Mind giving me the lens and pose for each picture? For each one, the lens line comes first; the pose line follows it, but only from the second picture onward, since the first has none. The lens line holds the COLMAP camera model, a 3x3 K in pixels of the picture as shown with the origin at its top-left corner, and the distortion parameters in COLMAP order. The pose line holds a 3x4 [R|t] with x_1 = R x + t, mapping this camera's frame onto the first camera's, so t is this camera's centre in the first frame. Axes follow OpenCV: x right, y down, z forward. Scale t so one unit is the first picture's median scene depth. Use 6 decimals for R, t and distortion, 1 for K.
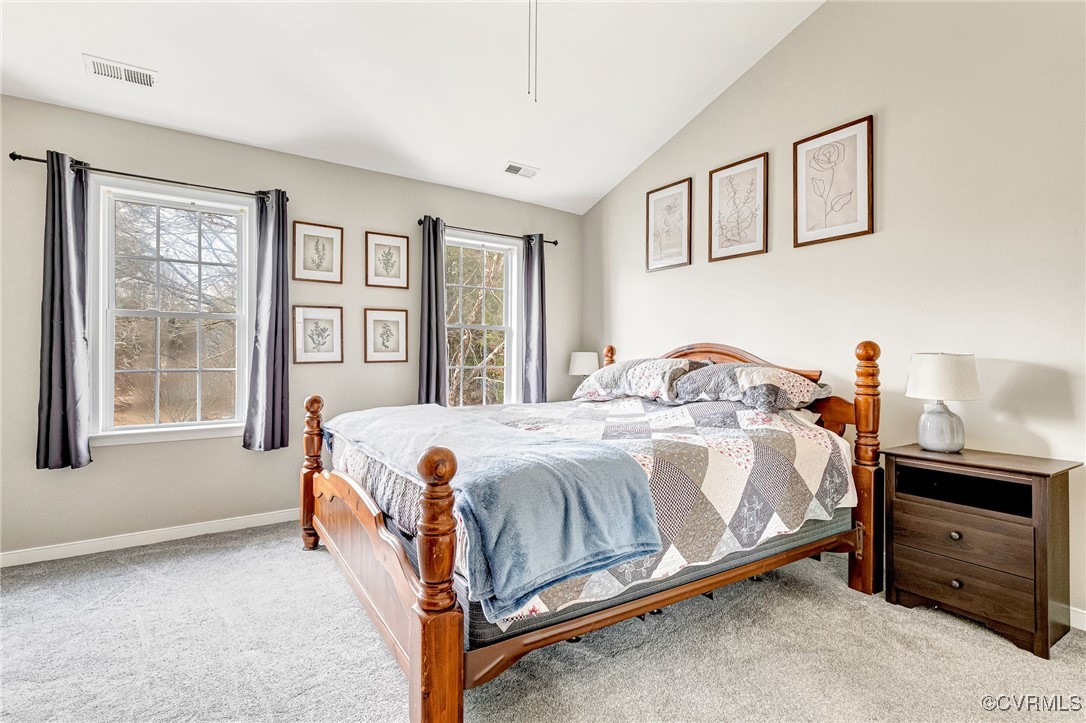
lens RADIAL K [[518.6, 0, 546.5], [0, 518.6, 356.0], [0, 0, 1]] dist [0.014064, -0.003473]
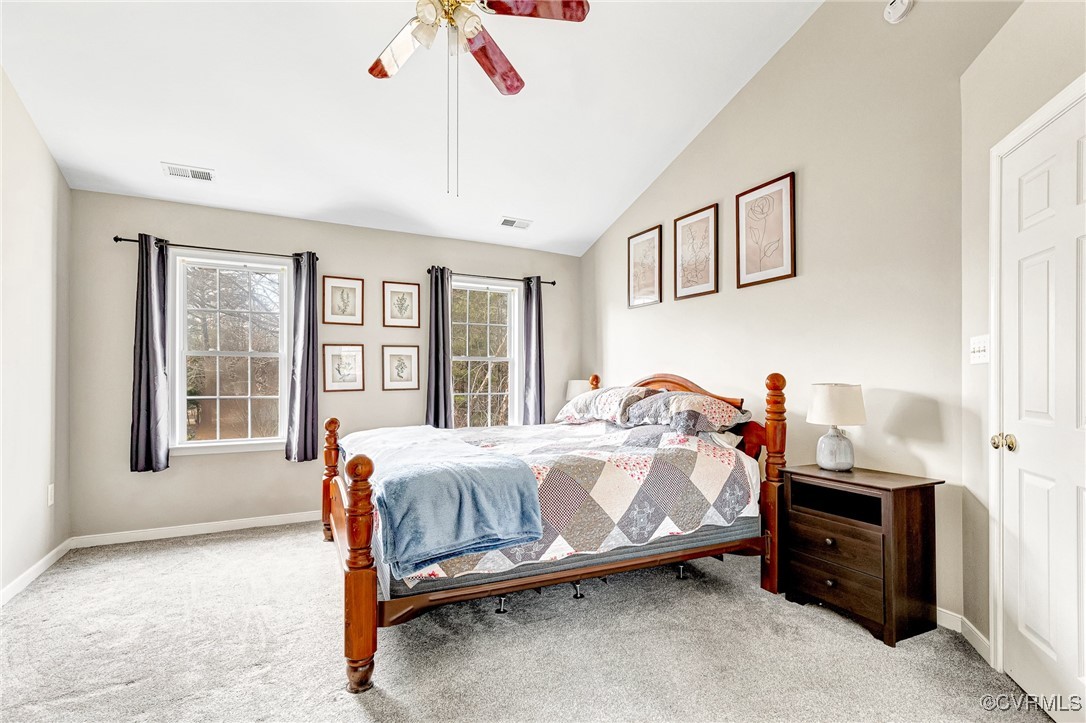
lens RADIAL K [[518.6, 0, 556.1], [0, 518.6, 376.5], [0, 0, 1]] dist [0.014064, -0.003473]
pose [[0.992231, -0.004501, -0.124329, 0.261948], [0.004025, 0.999984, -0.004076, -0.017493], [0.124345, 0.003544, 0.992233, -0.185364]]
